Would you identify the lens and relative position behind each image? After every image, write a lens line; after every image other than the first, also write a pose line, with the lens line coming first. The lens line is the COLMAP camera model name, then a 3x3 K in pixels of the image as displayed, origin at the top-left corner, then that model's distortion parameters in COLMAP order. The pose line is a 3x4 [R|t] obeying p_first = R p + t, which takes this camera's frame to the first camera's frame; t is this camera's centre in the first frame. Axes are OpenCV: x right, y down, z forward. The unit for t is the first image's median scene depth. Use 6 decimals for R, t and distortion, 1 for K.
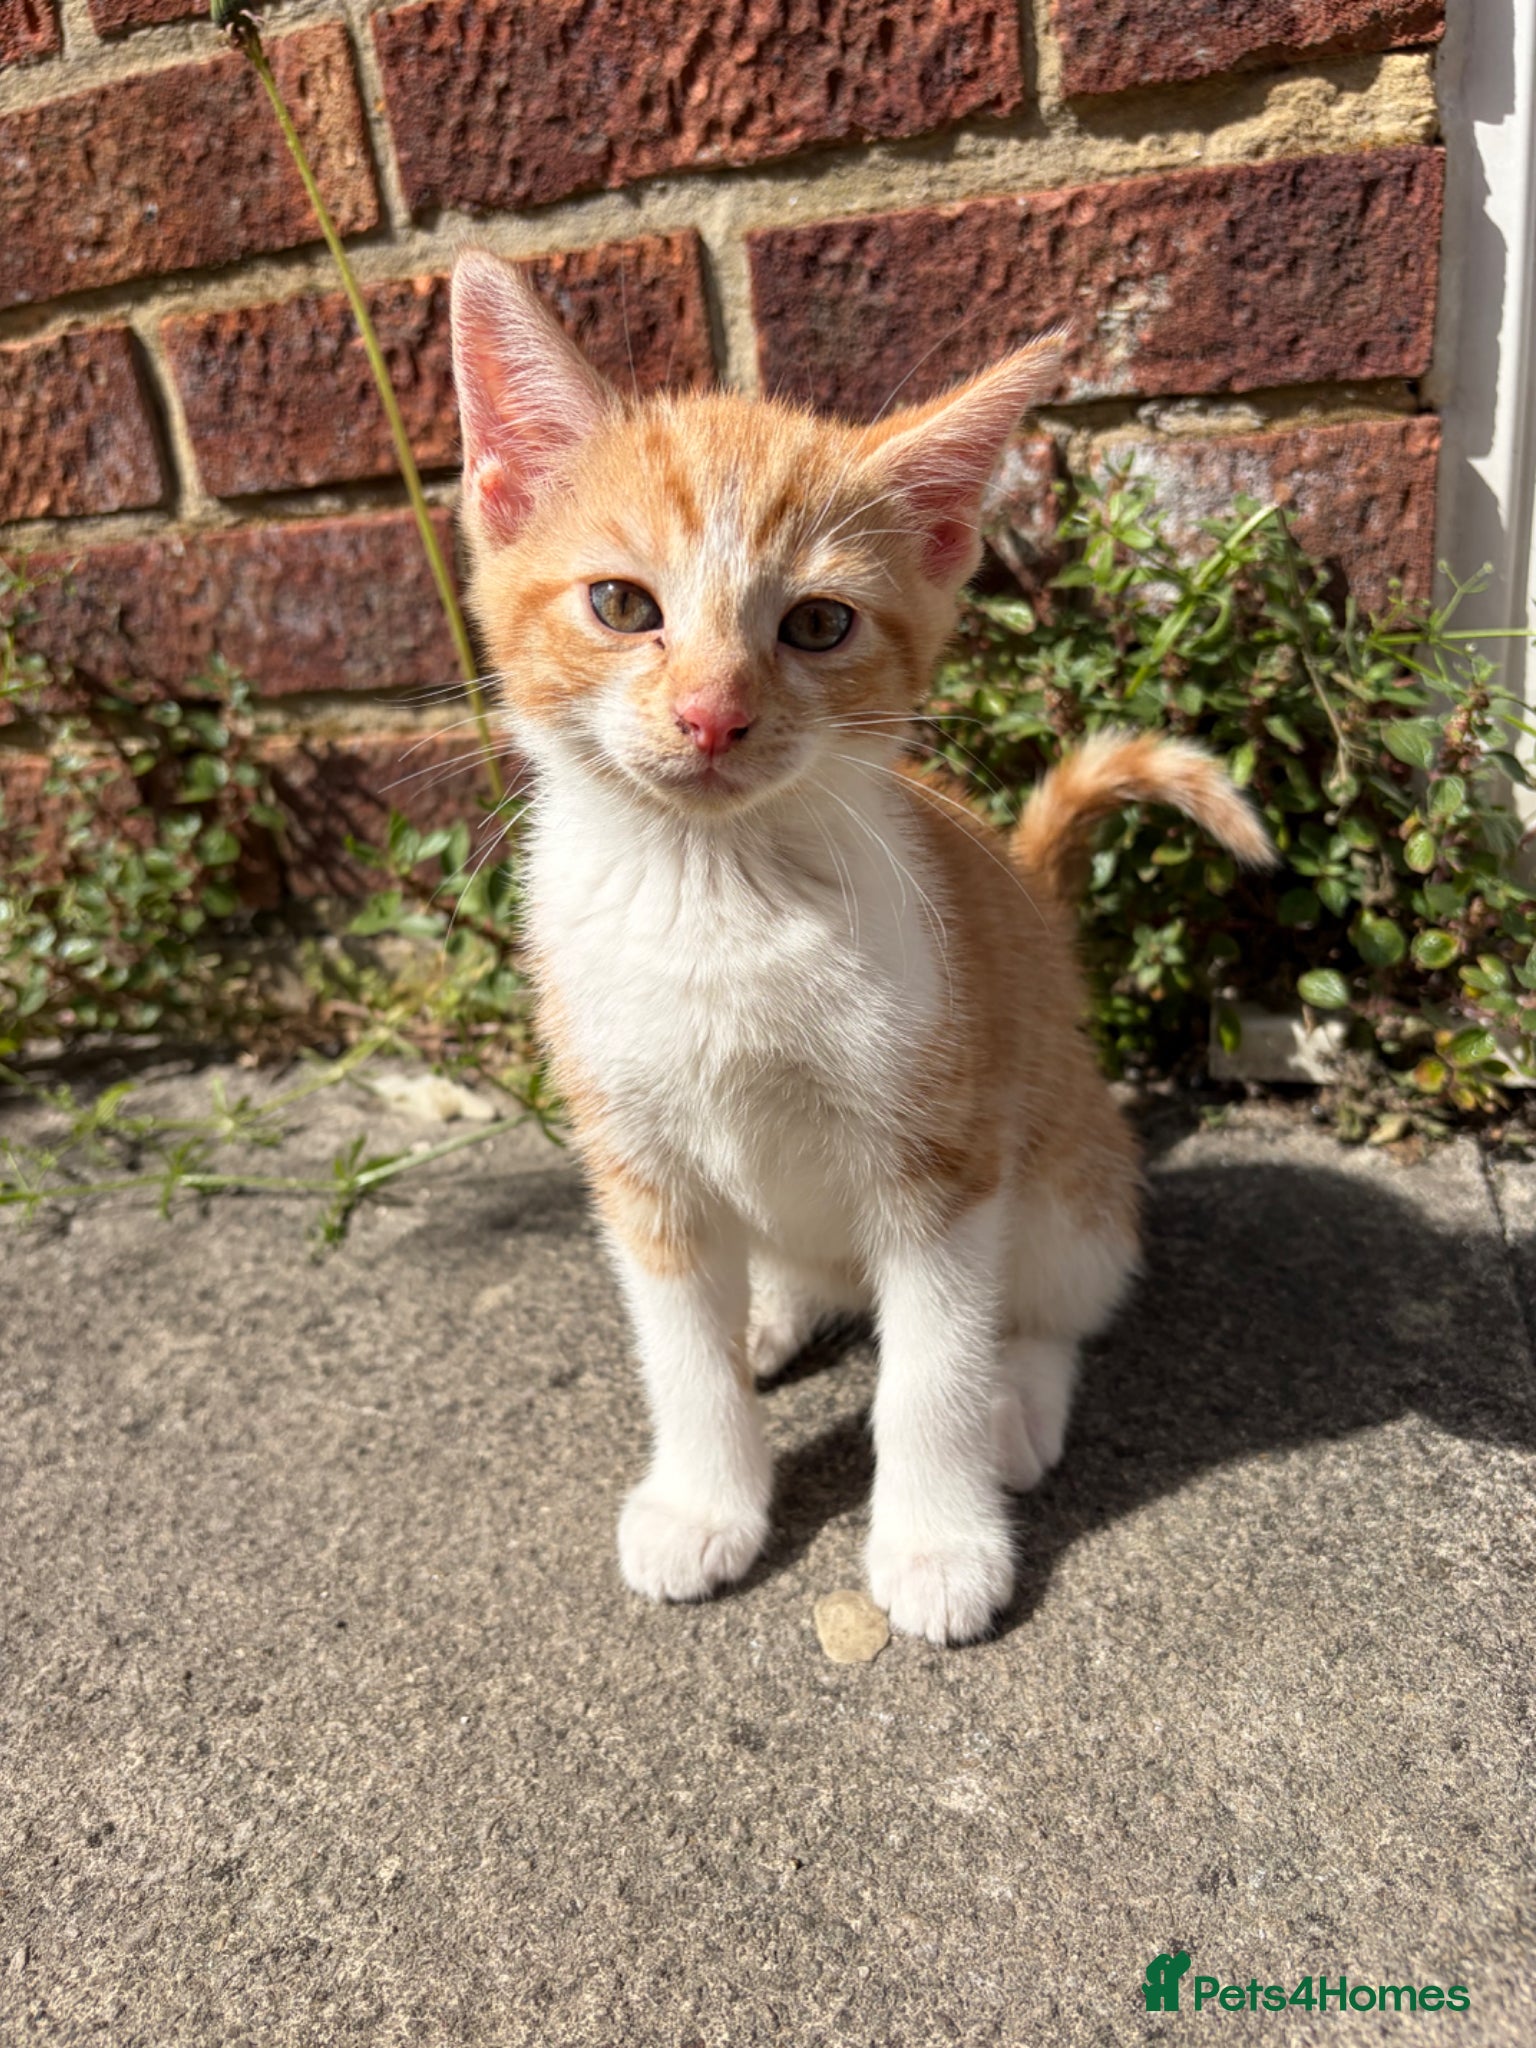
lens RADIAL K [[1565.2, 0, 771.8], [0, 1565.2, 1030.5], [0, 0, 1]] dist [0.014812, -0.042867]
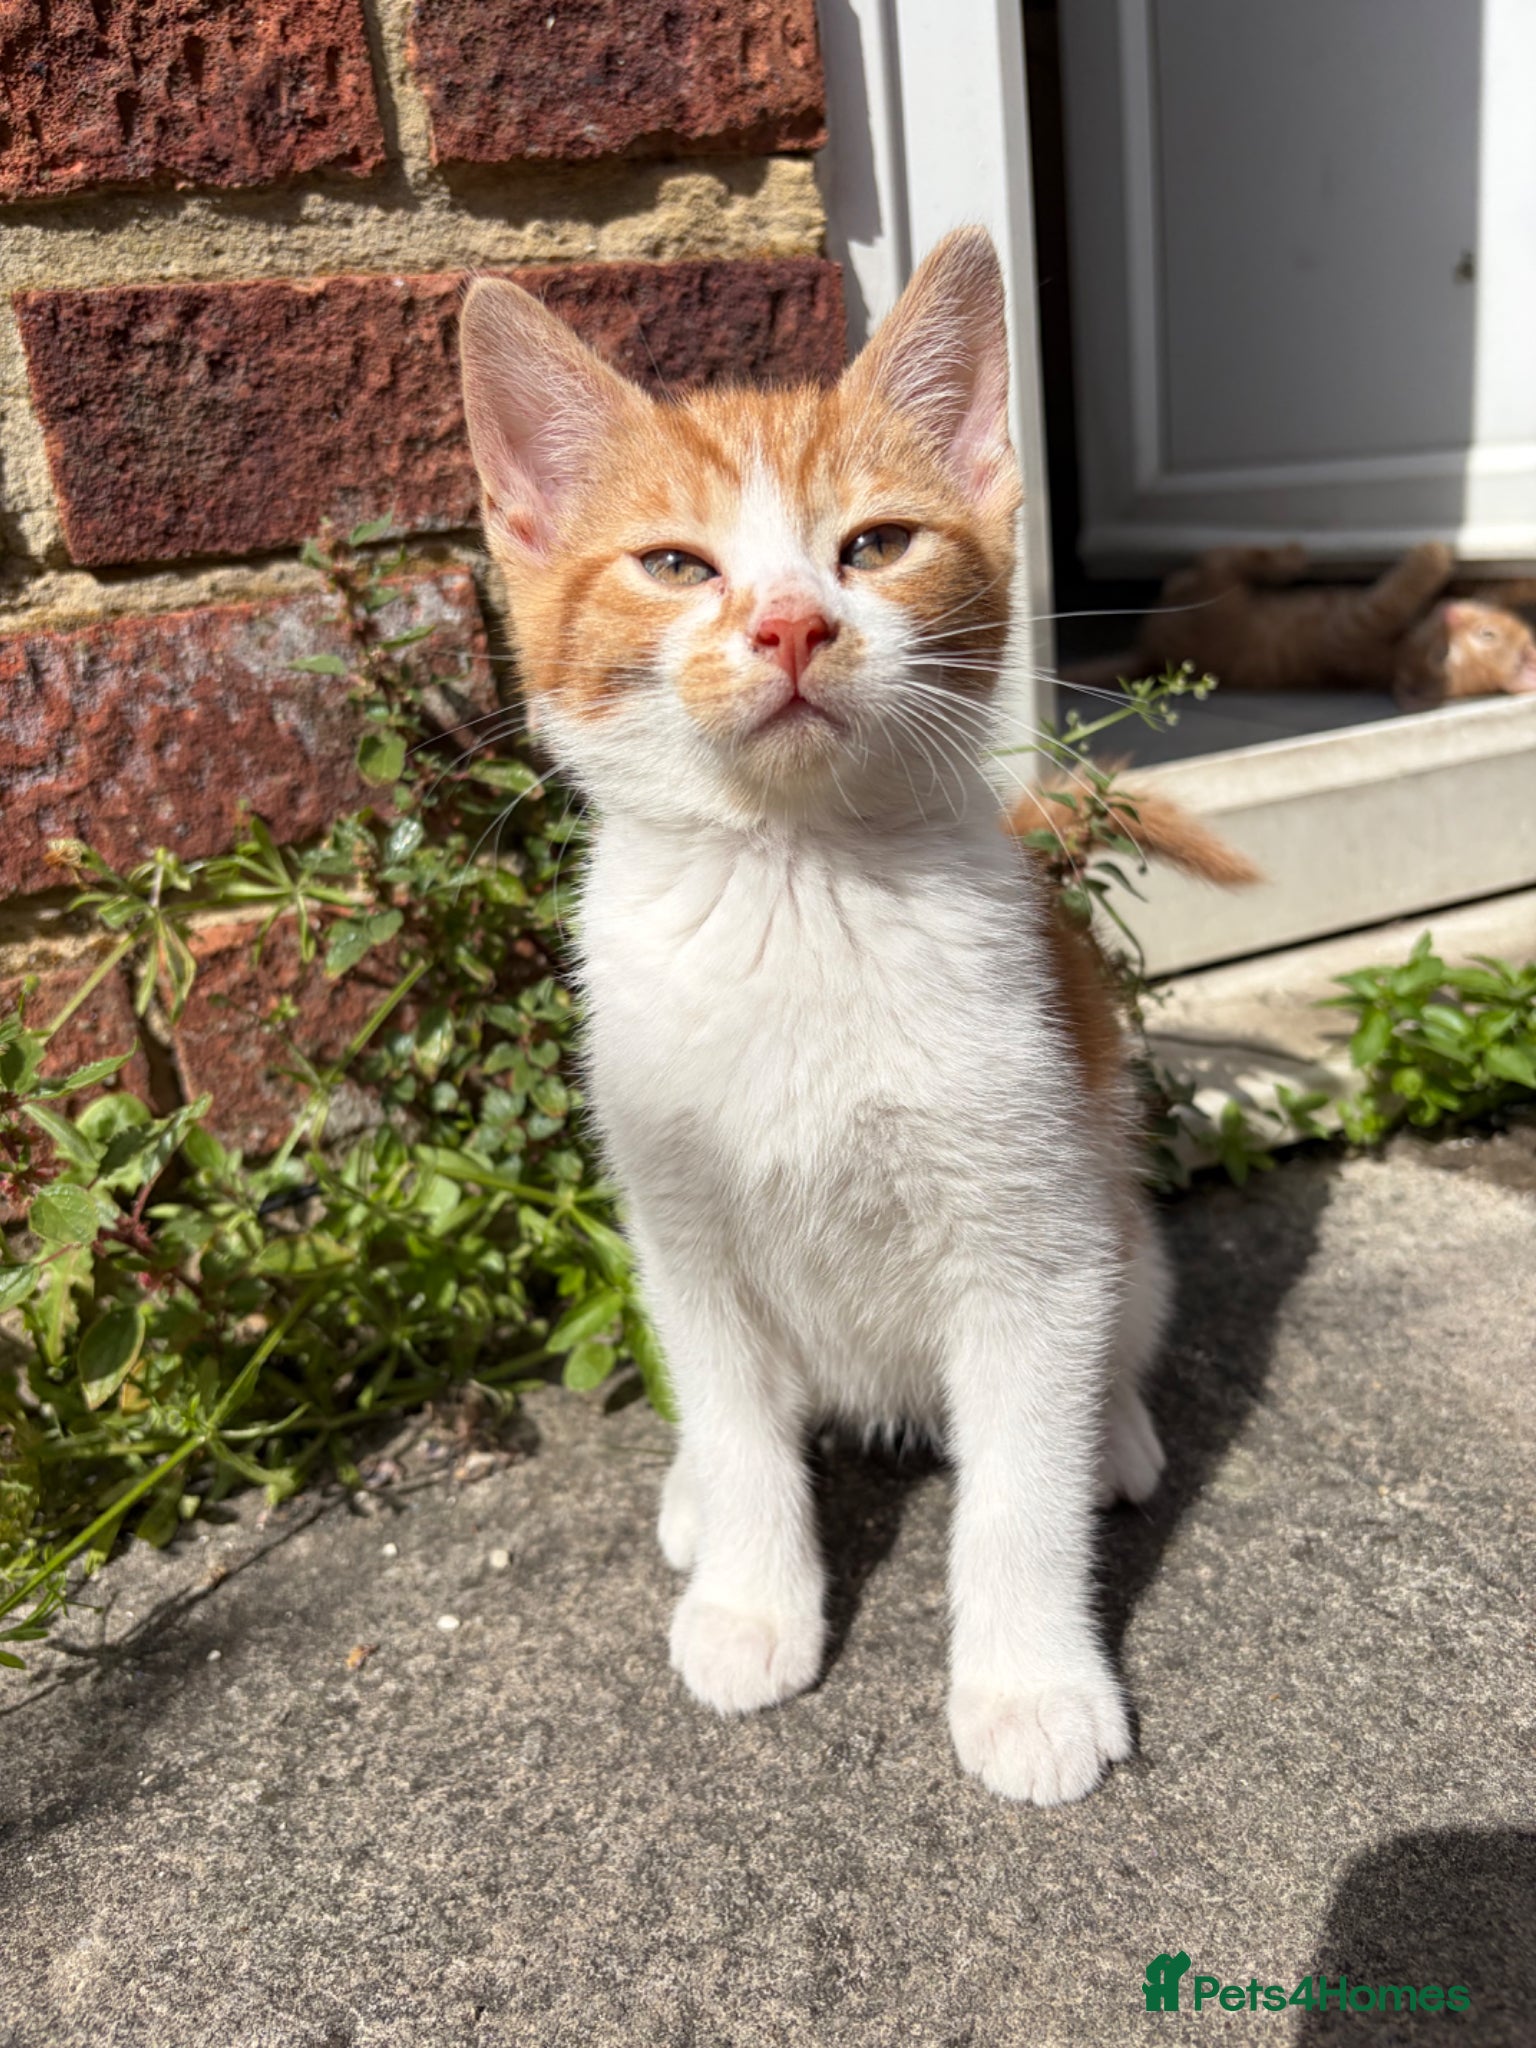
lens RADIAL K [[1565.2, 0, 778.1], [0, 1565.2, 1046.2], [0, 0, 1]] dist [0.014812, -0.042867]
pose [[0.789108, -0.187735, 0.584862, -0.234223], [0.242809, 0.969938, -0.016263, -0.087344], [-0.564227, 0.154843, 0.810970, 0.297372]]
